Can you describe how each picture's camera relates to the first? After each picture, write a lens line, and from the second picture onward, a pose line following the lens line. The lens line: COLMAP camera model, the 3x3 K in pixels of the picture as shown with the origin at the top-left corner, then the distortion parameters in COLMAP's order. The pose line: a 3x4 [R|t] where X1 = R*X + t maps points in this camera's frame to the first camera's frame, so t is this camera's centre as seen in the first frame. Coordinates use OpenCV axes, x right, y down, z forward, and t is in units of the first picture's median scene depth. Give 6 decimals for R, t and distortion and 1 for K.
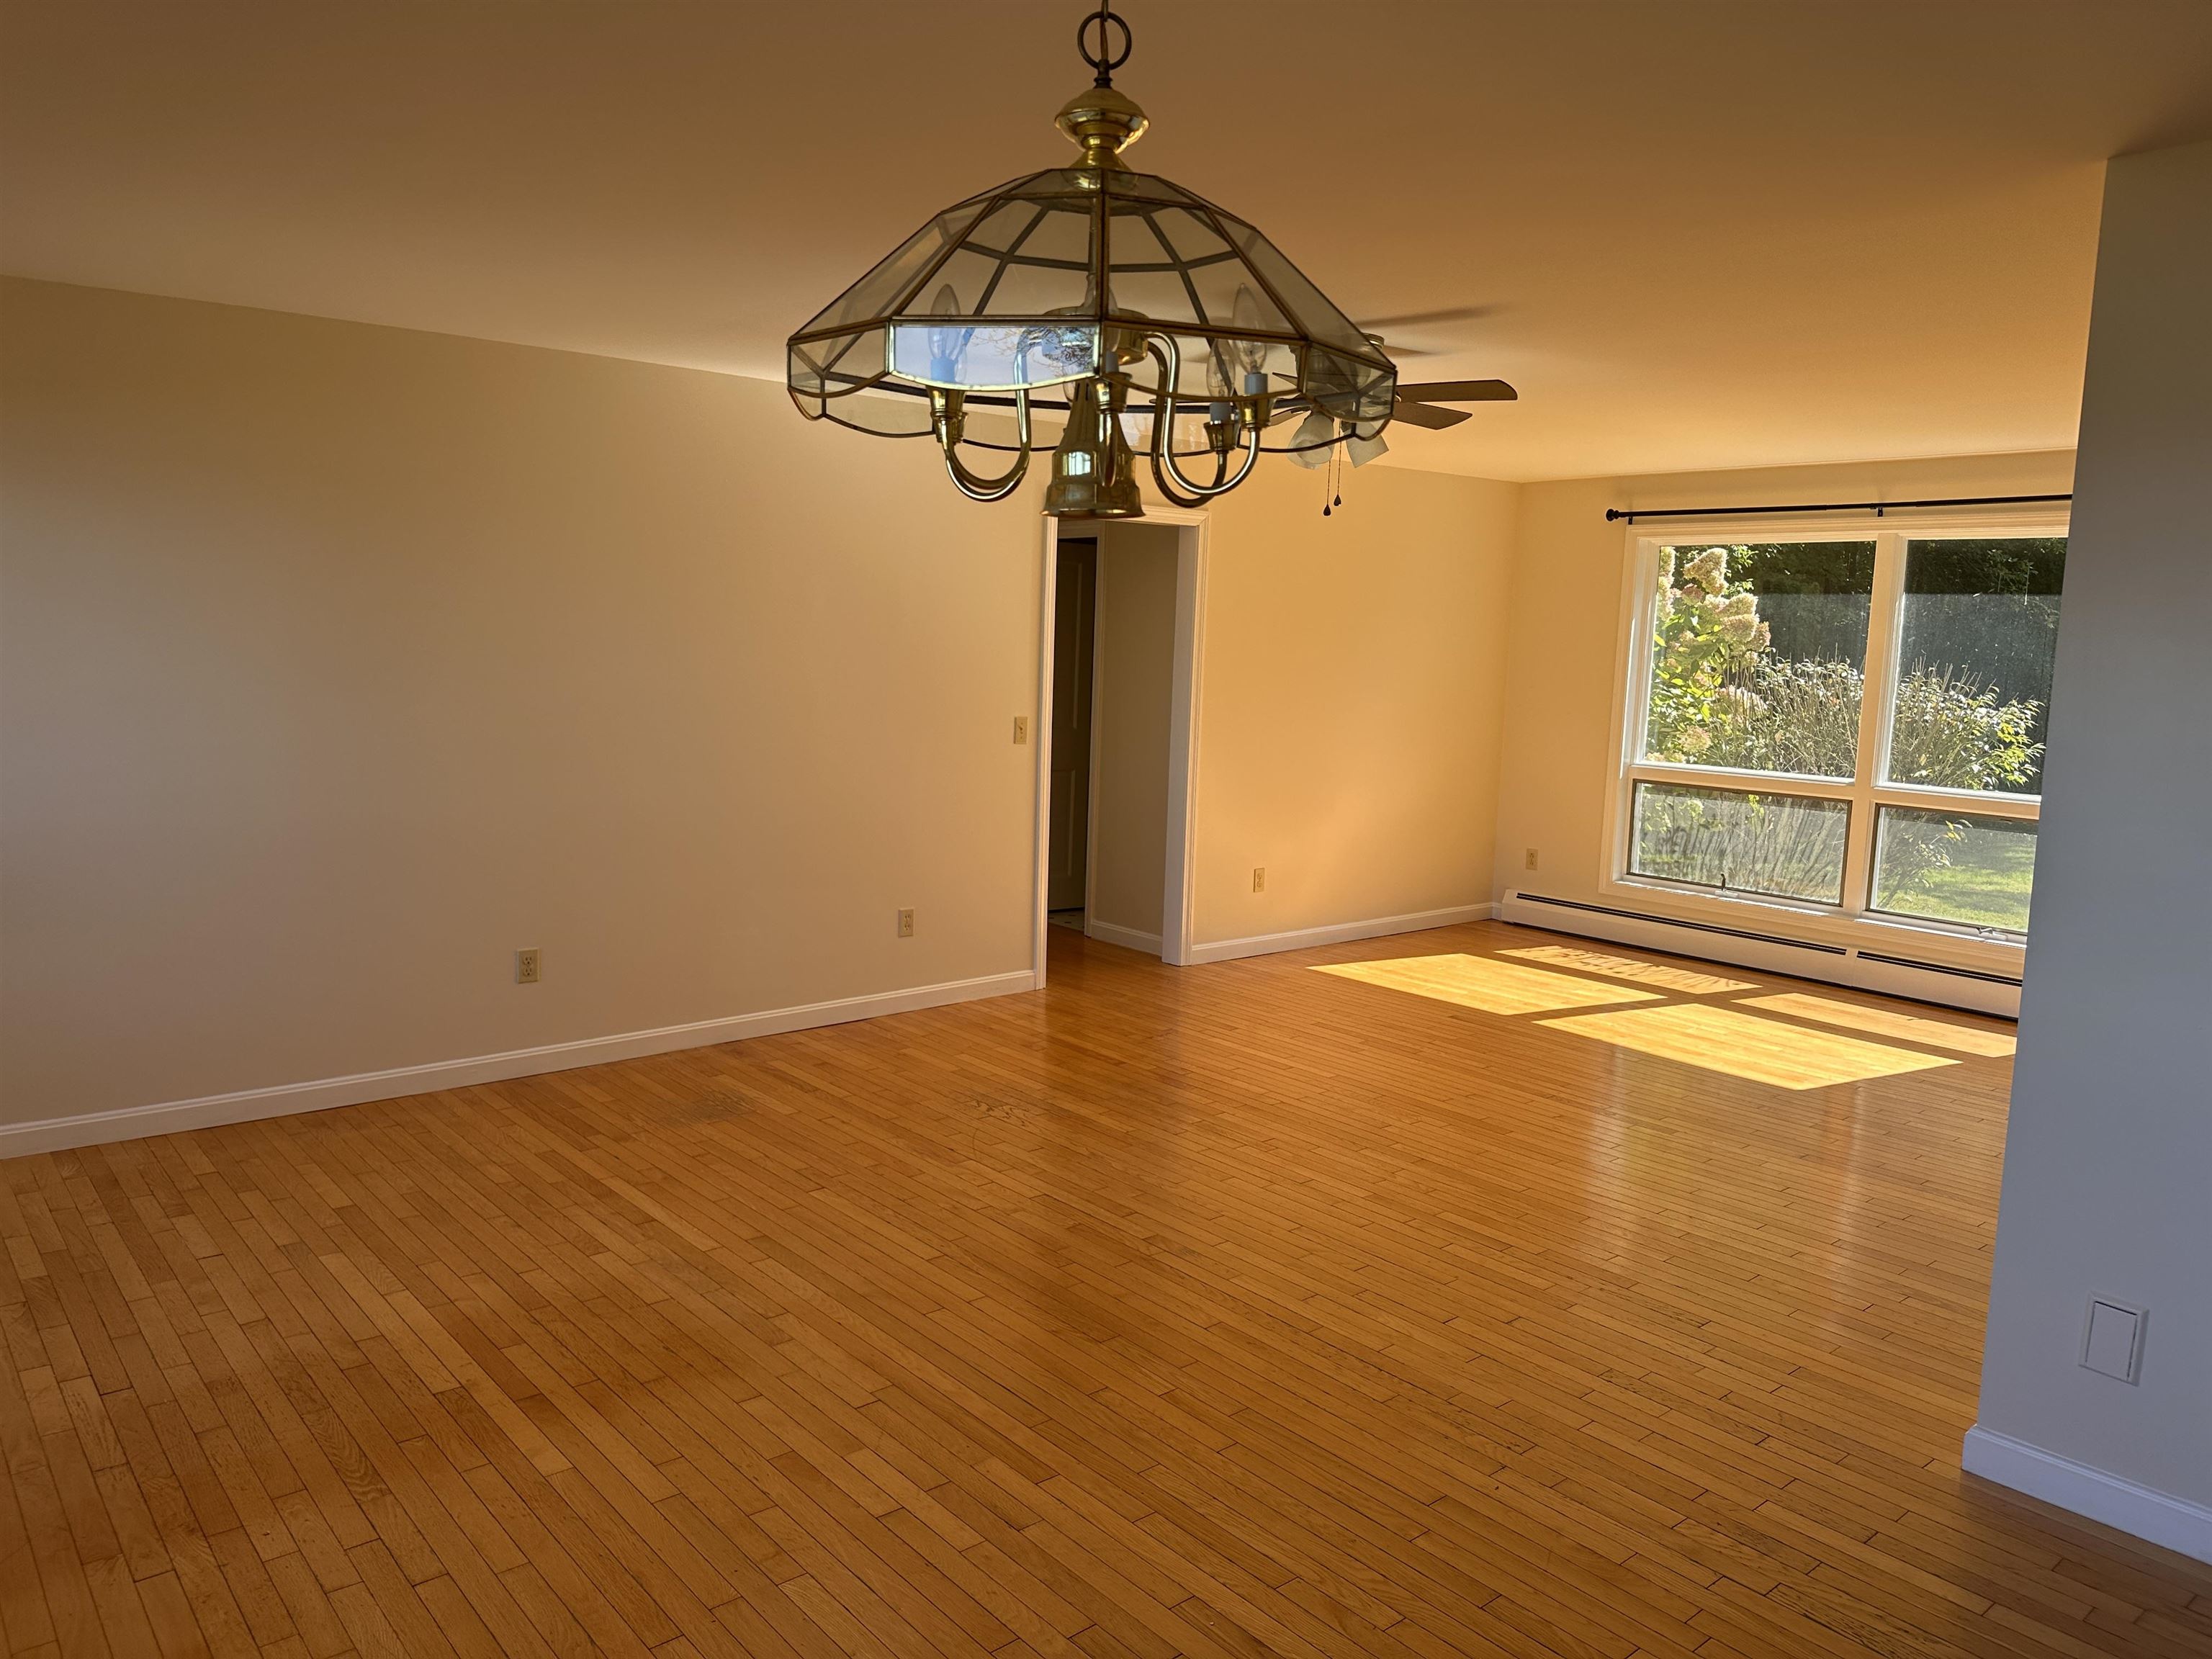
lens RADIAL K [[1573.2, 0, 1103.1], [0, 1573.2, 822.8], [0, 0, 1]] dist [0.038210, -0.046201]
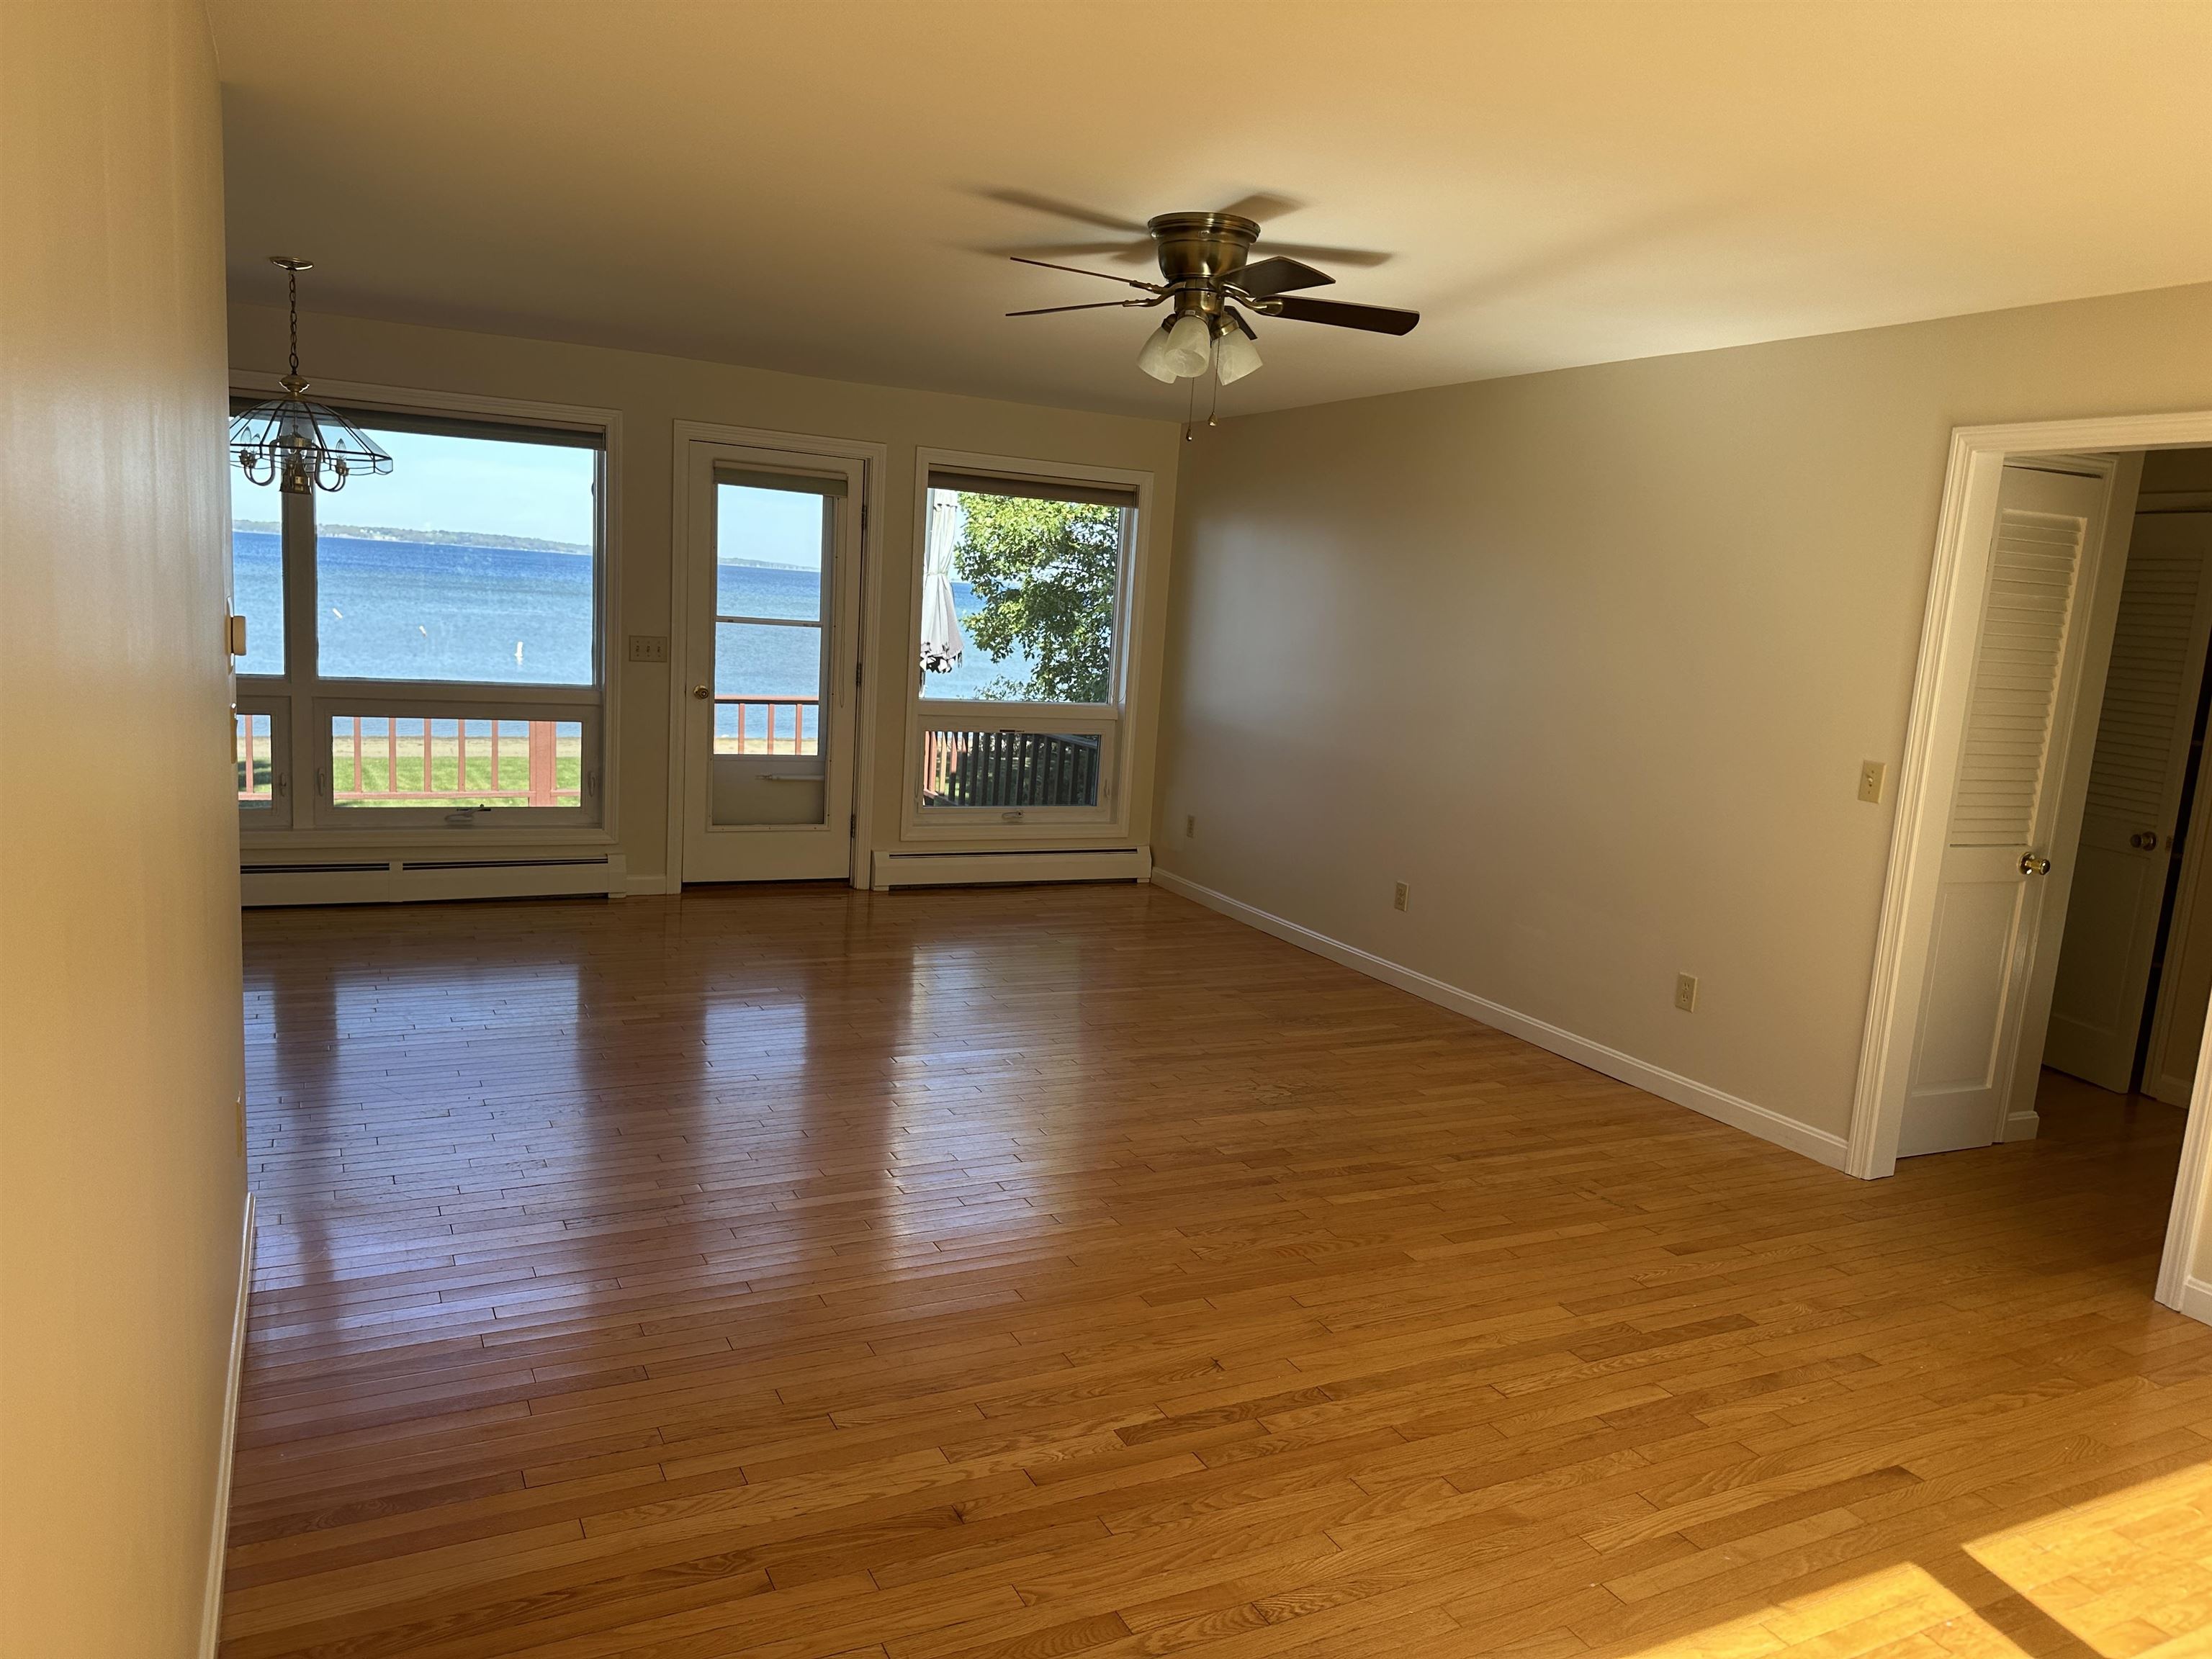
lens RADIAL K [[1573.2, 0, 1105.6], [0, 1573.2, 838.9], [0, 0, 1]] dist [0.038210, -0.046201]
pose [[-0.240601, 0.107797, -0.964620, 0.825432], [-0.195482, 0.968068, 0.156940, -0.093950], [0.950736, 0.226326, -0.211845, 0.995026]]
